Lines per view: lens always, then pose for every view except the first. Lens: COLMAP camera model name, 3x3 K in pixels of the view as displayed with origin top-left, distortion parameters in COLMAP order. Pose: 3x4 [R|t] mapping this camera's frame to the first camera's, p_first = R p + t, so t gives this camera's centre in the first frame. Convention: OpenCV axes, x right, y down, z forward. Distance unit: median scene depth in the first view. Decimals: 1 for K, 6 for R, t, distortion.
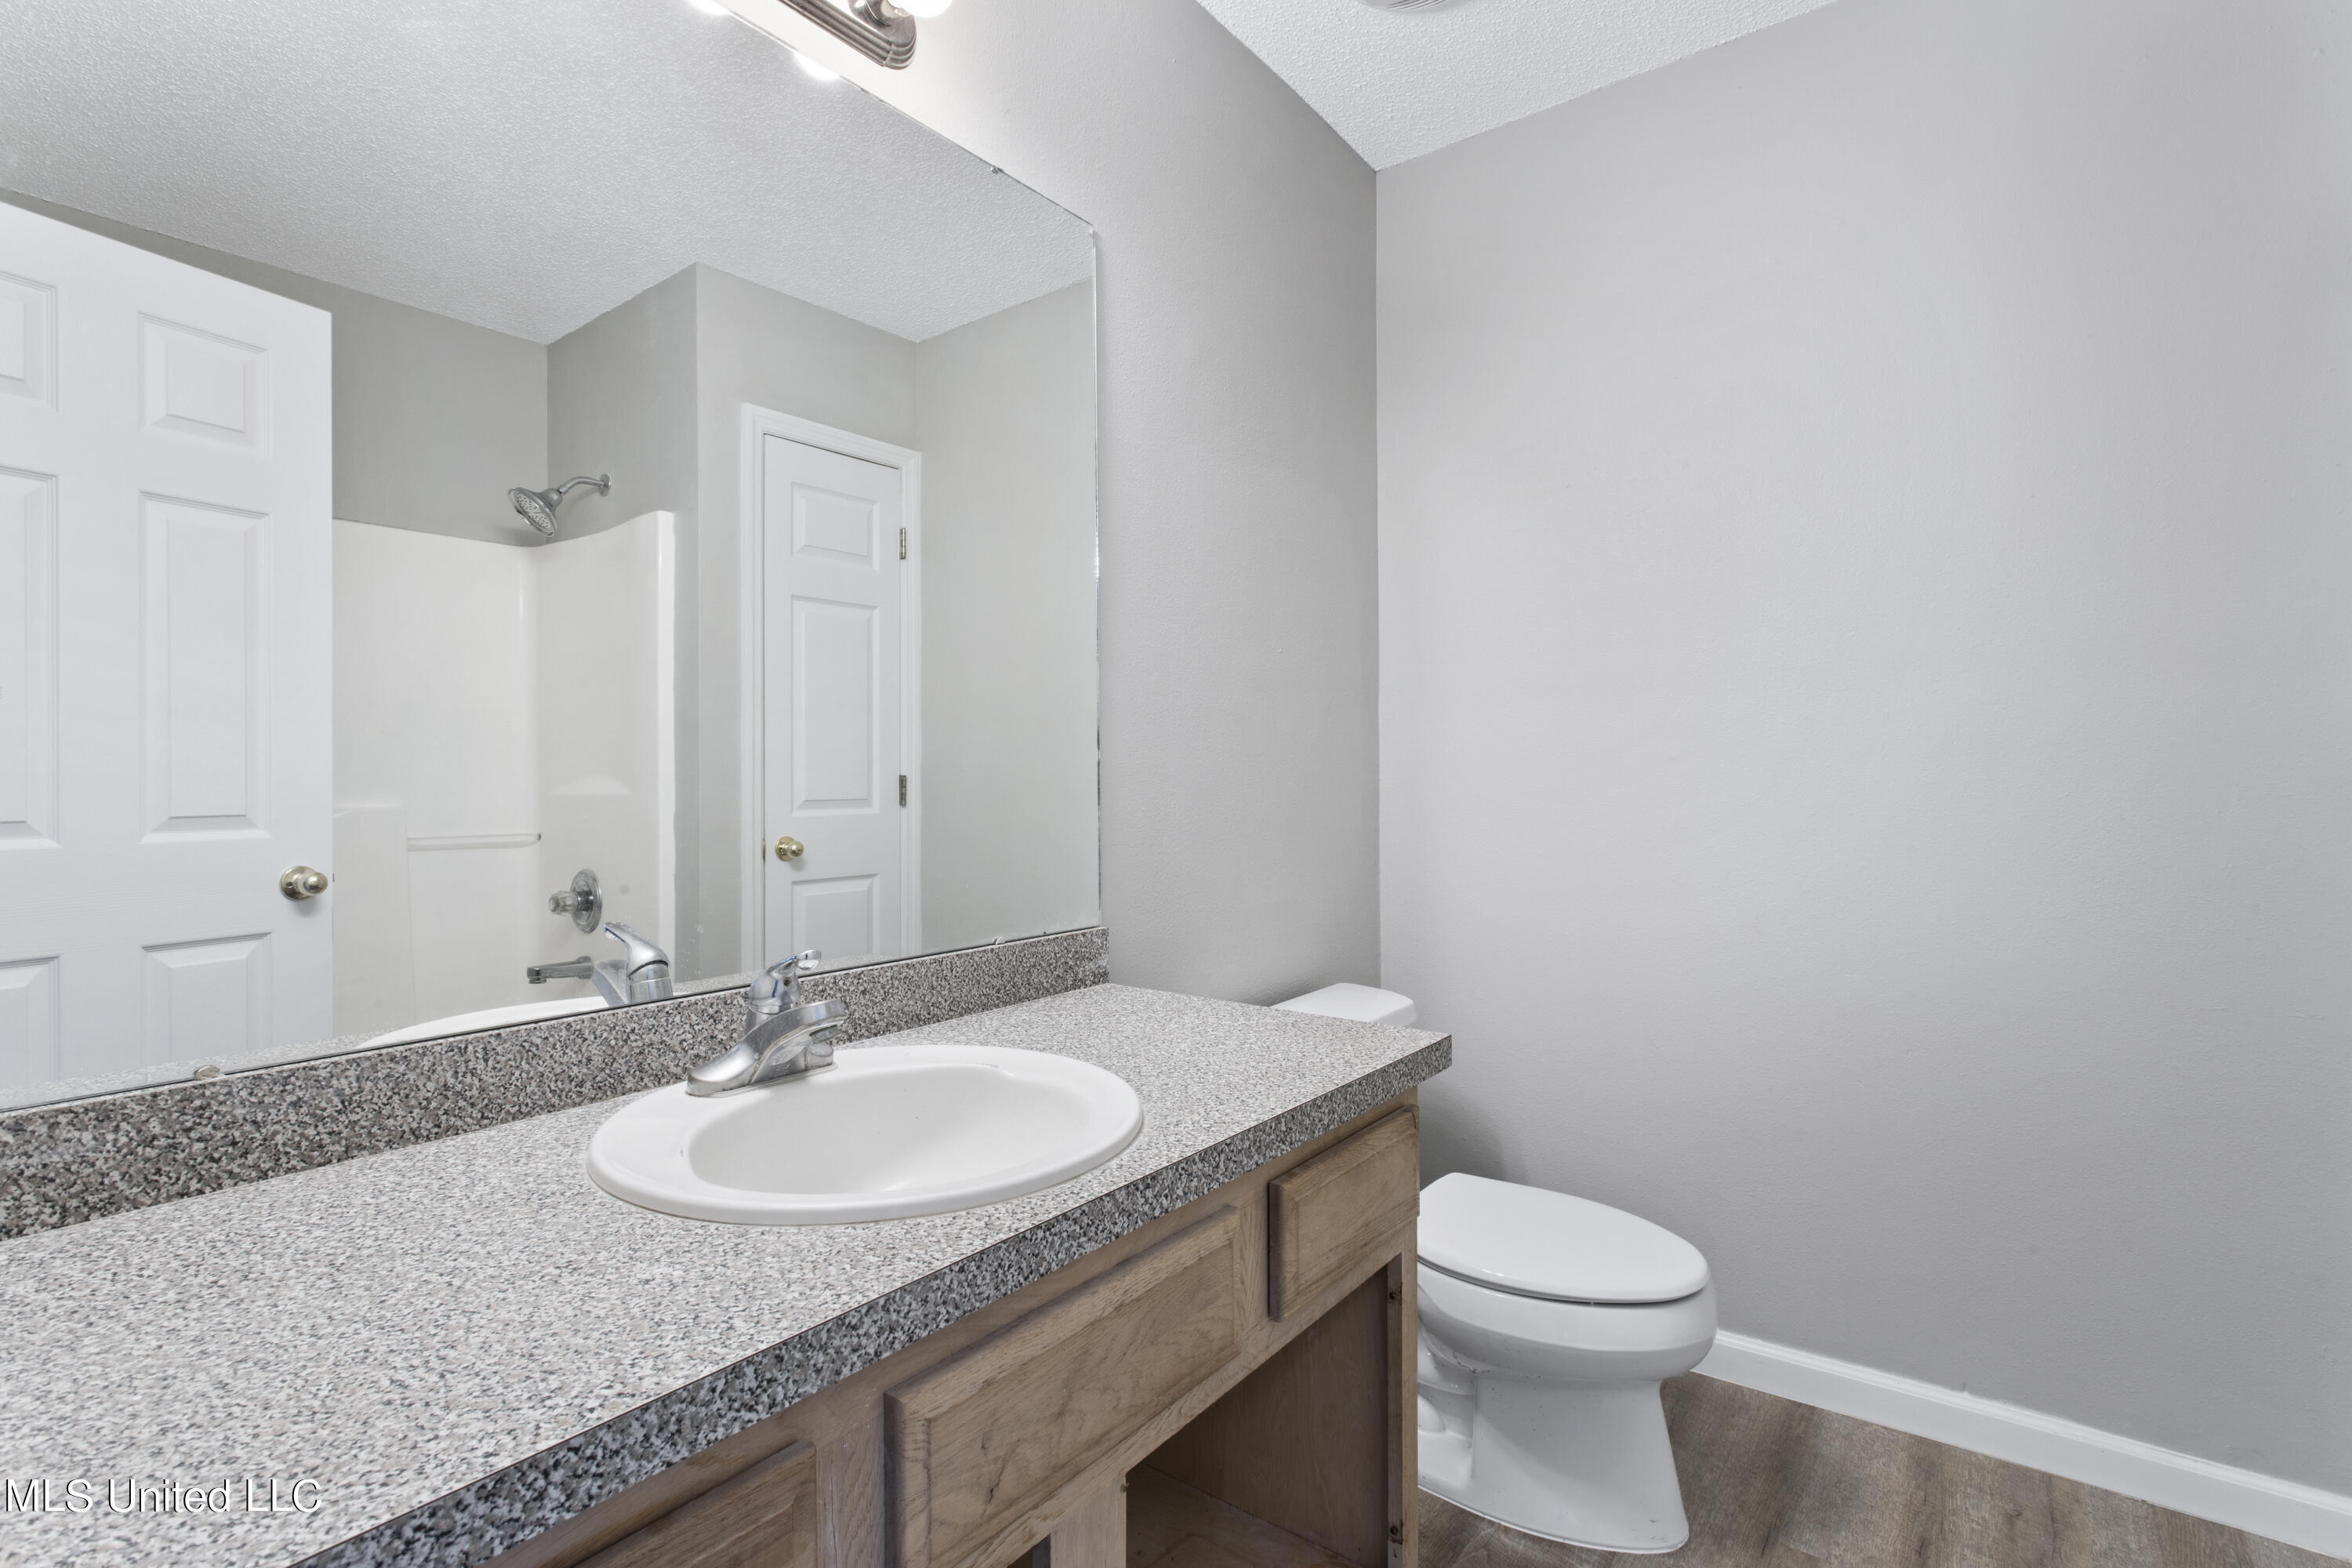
lens RADIAL K [[1097.0, 0, 1176.5], [0, 1097.0, 784.8], [0, 0, 1]] dist [-0.004104, -0.000488]
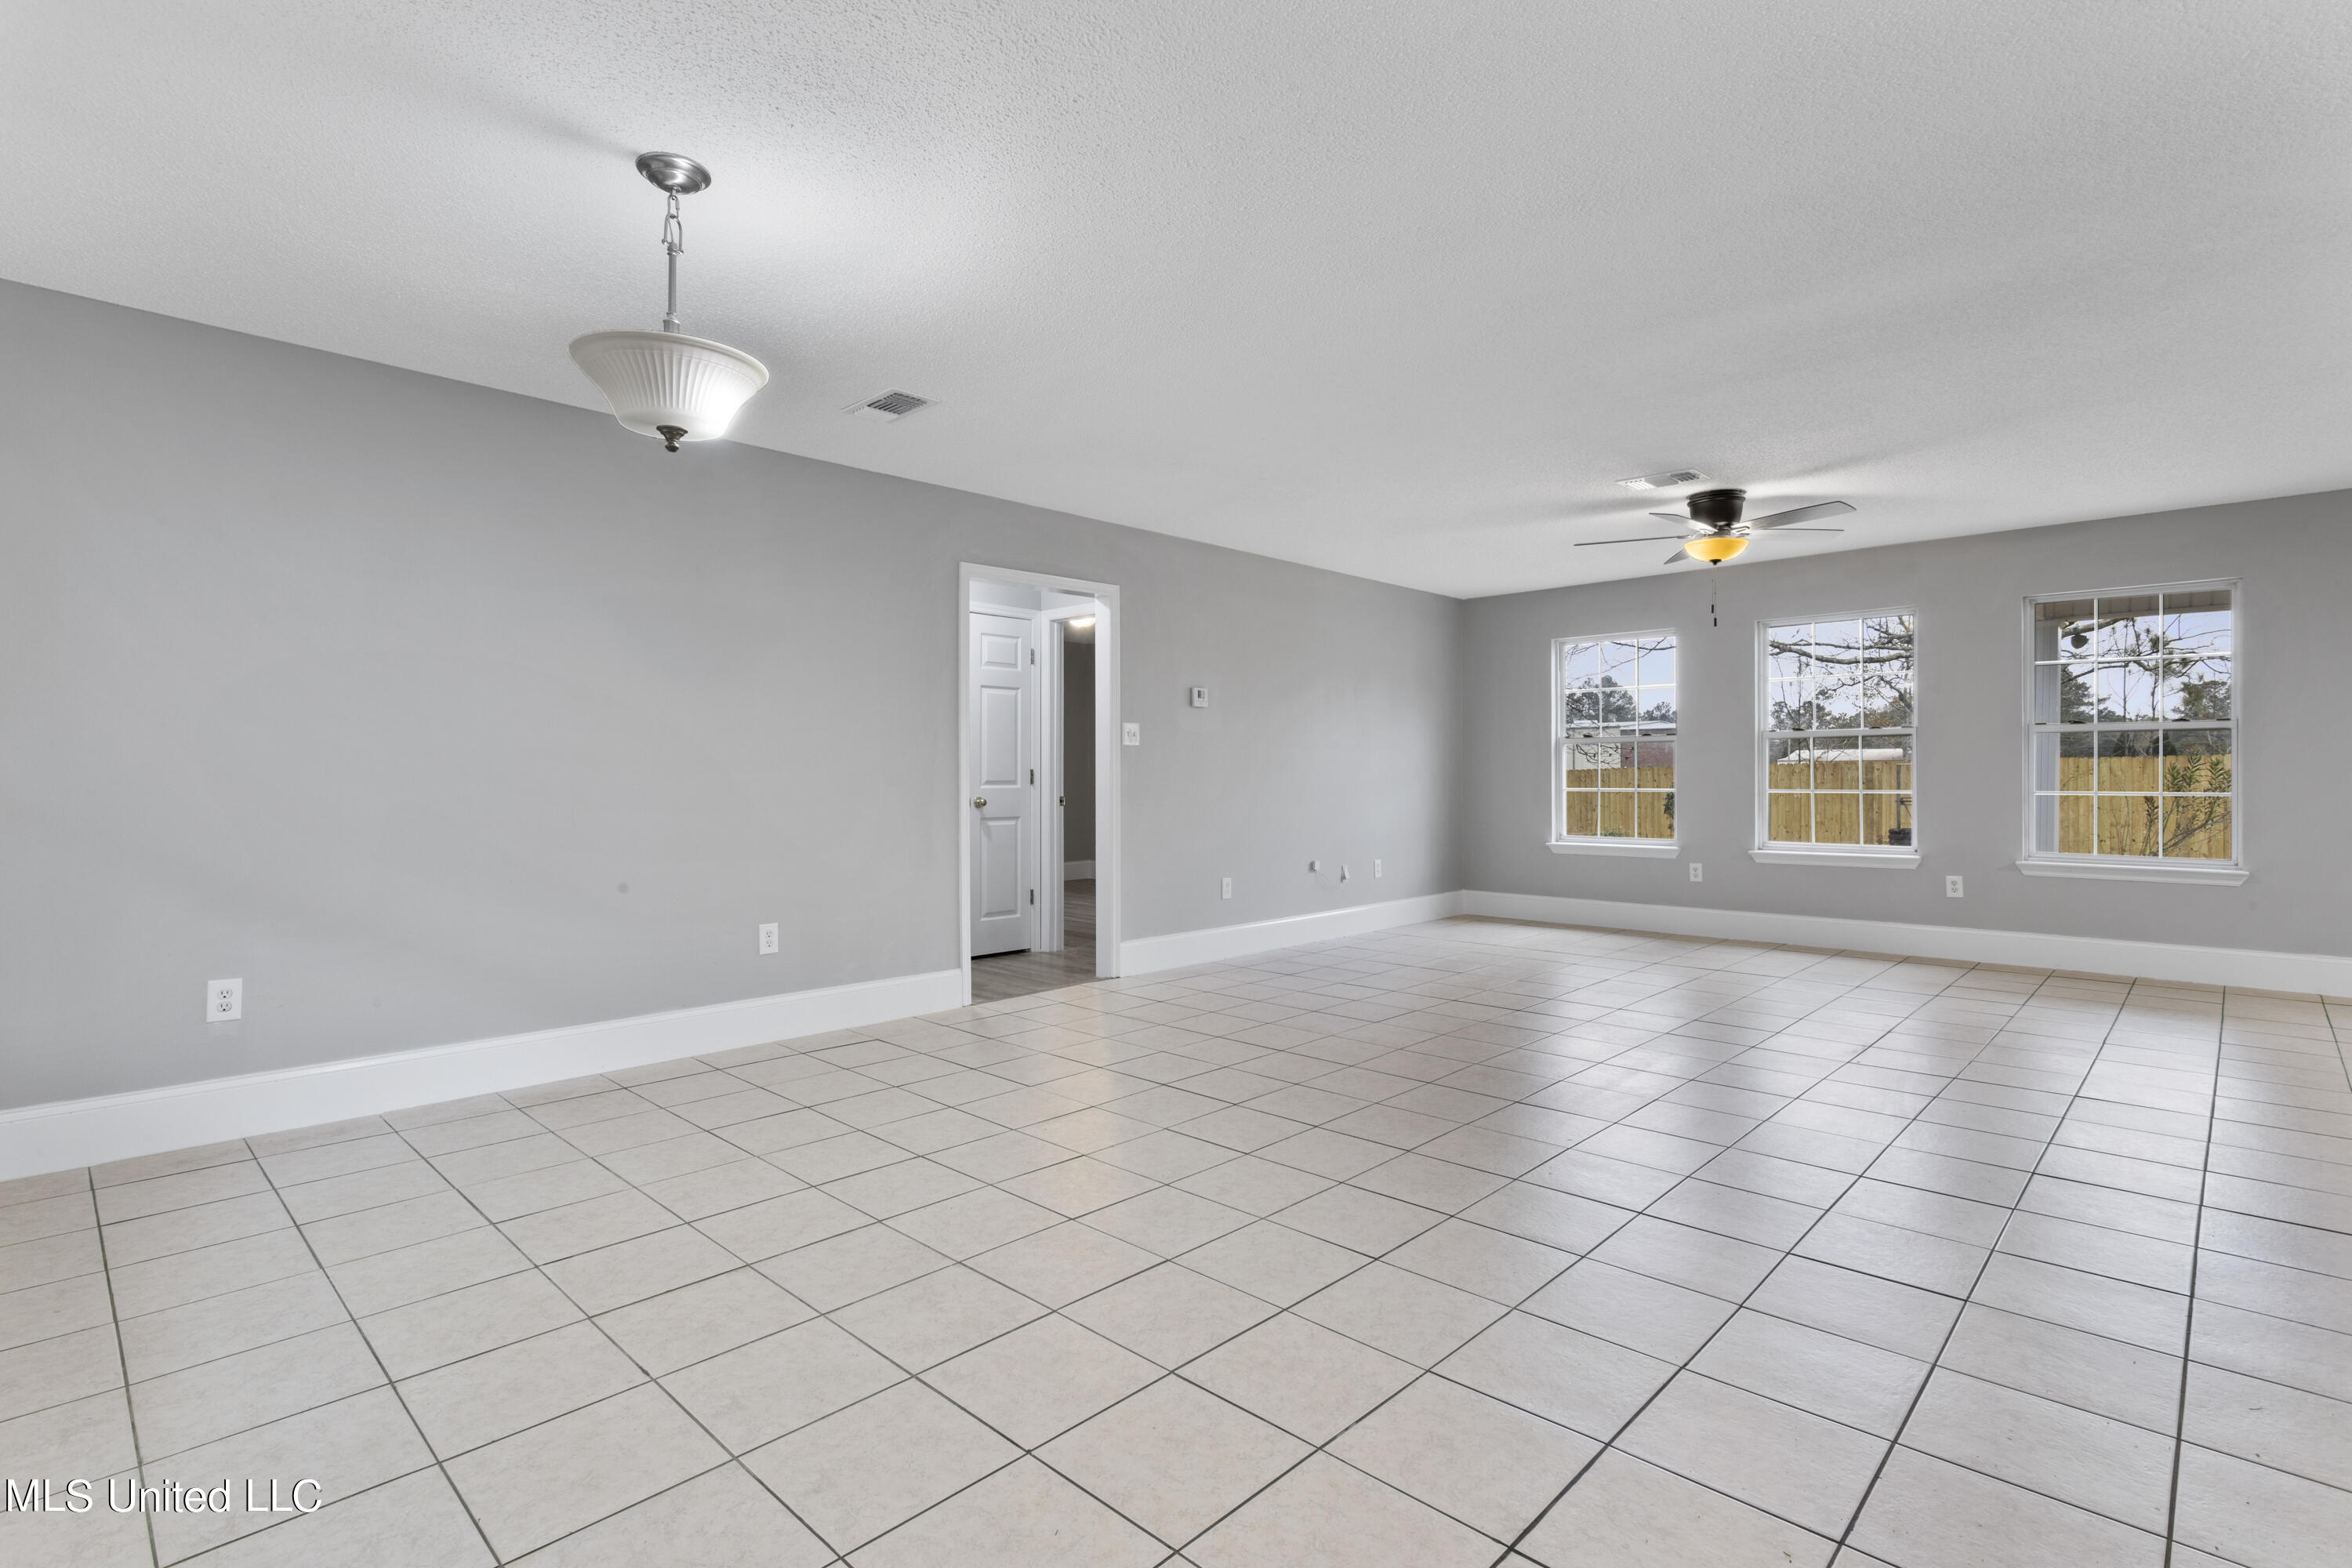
lens RADIAL K [[1097.0, 0, 1177.6], [0, 1097.0, 781.3], [0, 0, 1]] dist [-0.004104, -0.000488]
pose [[0.993650, 0.005870, -0.112358, 0.264151], [-0.005005, 0.999956, 0.007979, -0.003569], [0.112400, -0.007365, 0.993636, -1.056518]]
